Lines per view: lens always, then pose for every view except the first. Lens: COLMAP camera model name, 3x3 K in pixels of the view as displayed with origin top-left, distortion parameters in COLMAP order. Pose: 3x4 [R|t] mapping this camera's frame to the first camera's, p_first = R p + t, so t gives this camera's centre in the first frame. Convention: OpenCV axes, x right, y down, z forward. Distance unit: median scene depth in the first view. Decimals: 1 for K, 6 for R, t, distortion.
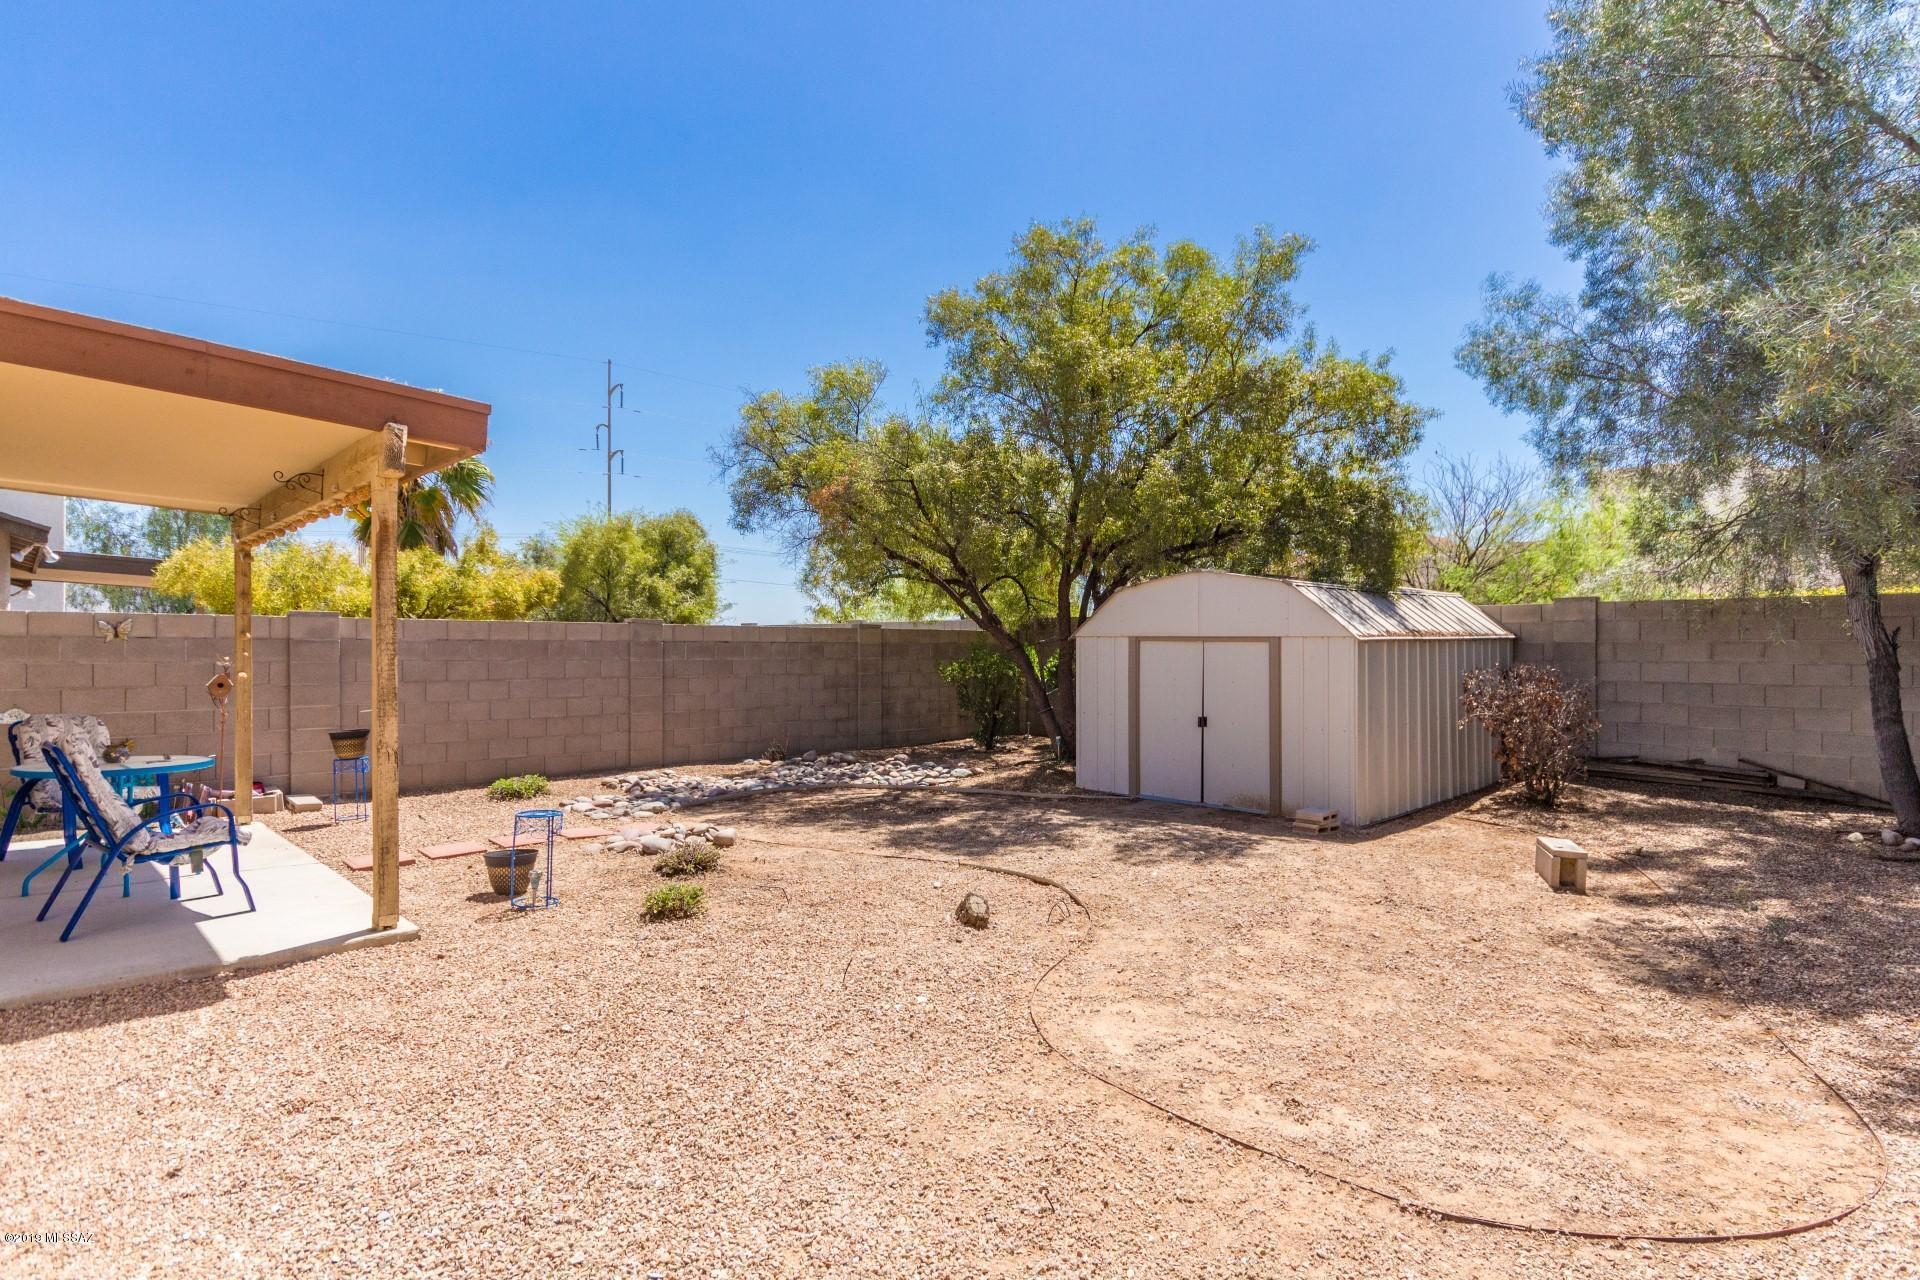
lens RADIAL K [[995.7, 0, 960.0], [0, 995.7, 640.0], [0, 0, 1]] dist [0.000016, 0.000011]
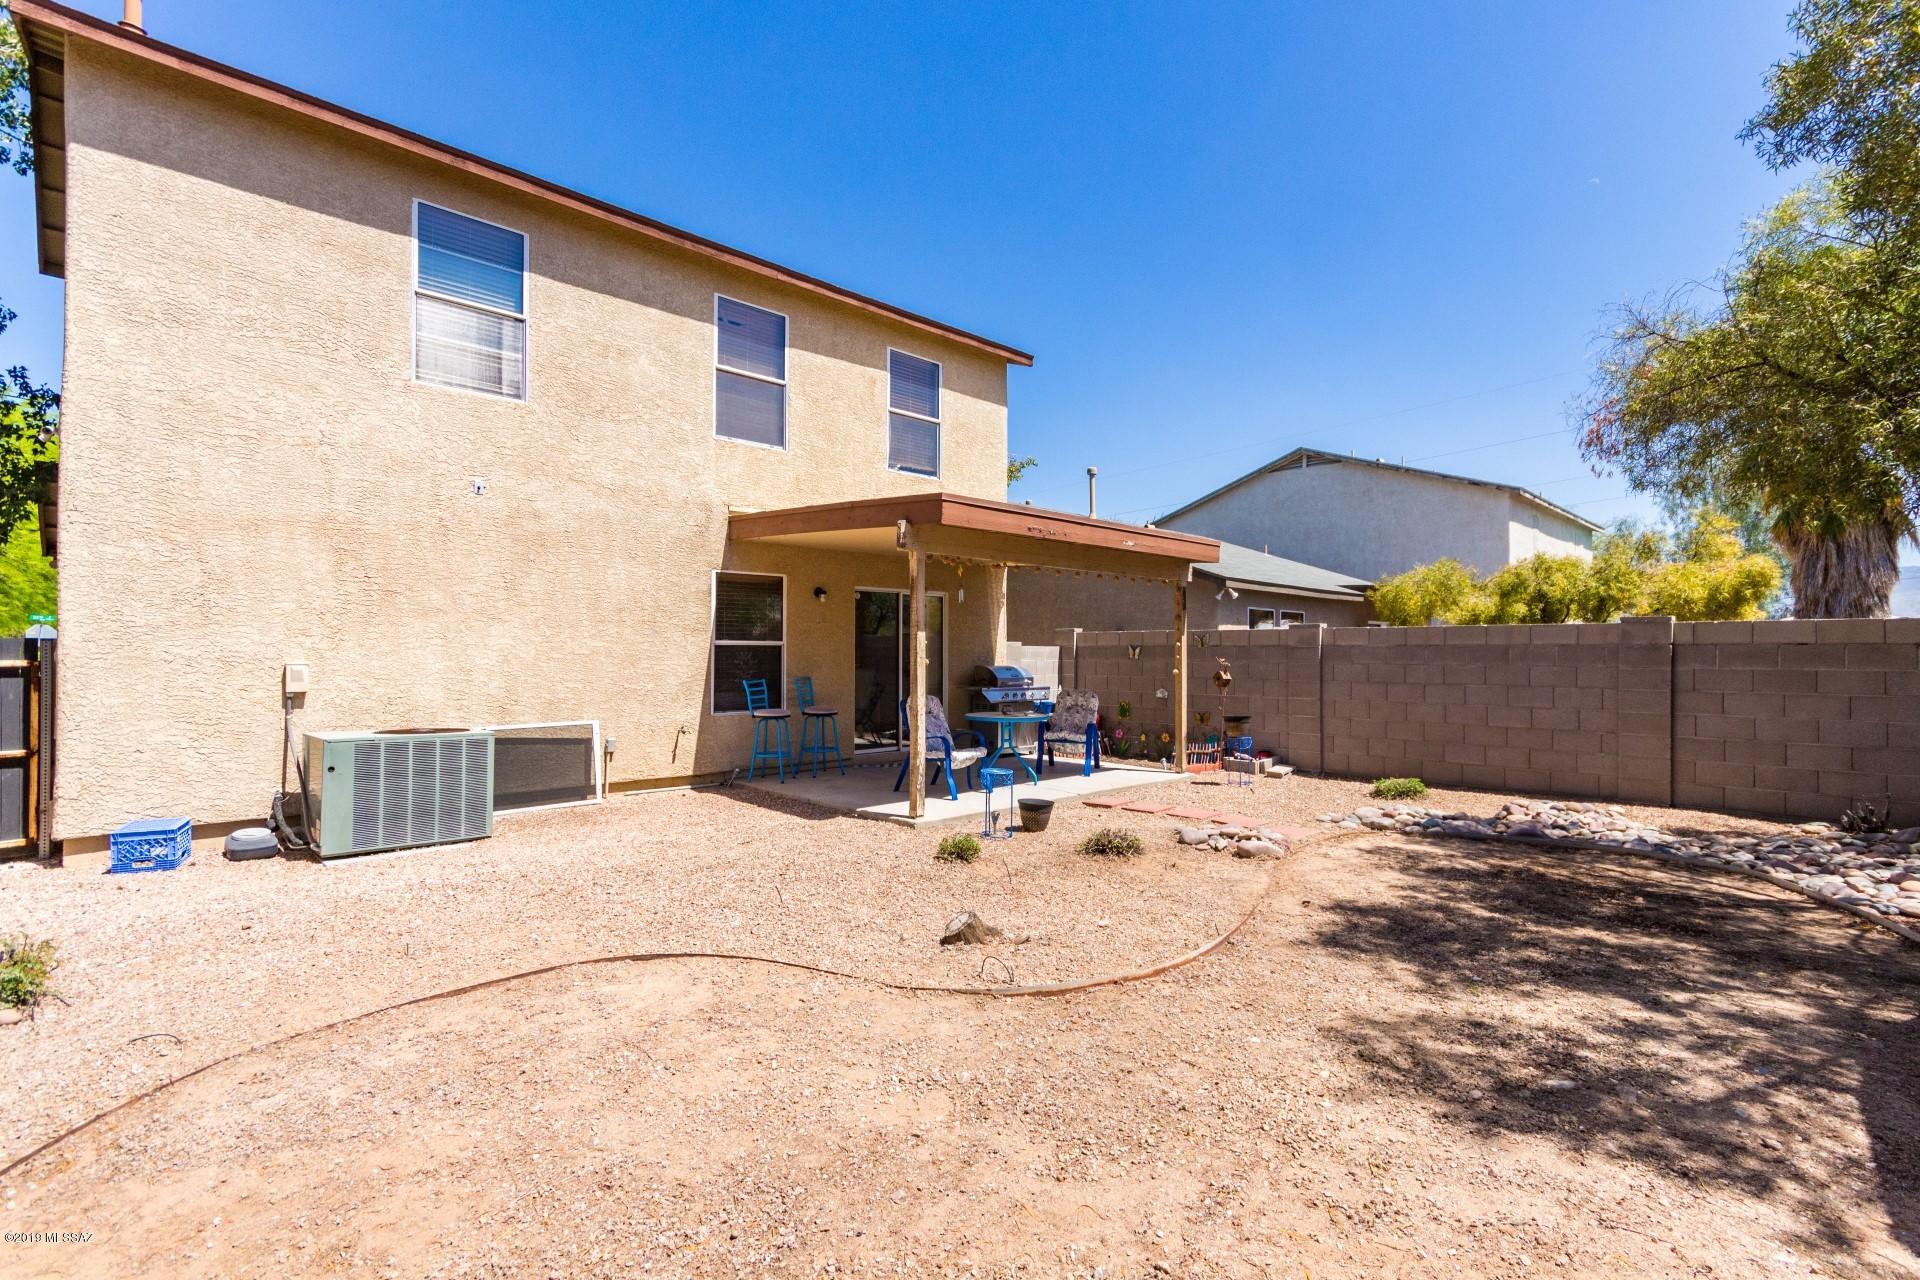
lens RADIAL K [[879.6, 0, 966.3], [0, 879.6, 643.3], [0, 0, 1]] dist [0.001480, 0.000601]
pose [[-0.007121, -0.011538, -0.999908, 0.458500], [0.006507, 0.999912, -0.011584, 0.005667], [0.999953, -0.006589, -0.007045, 0.542818]]
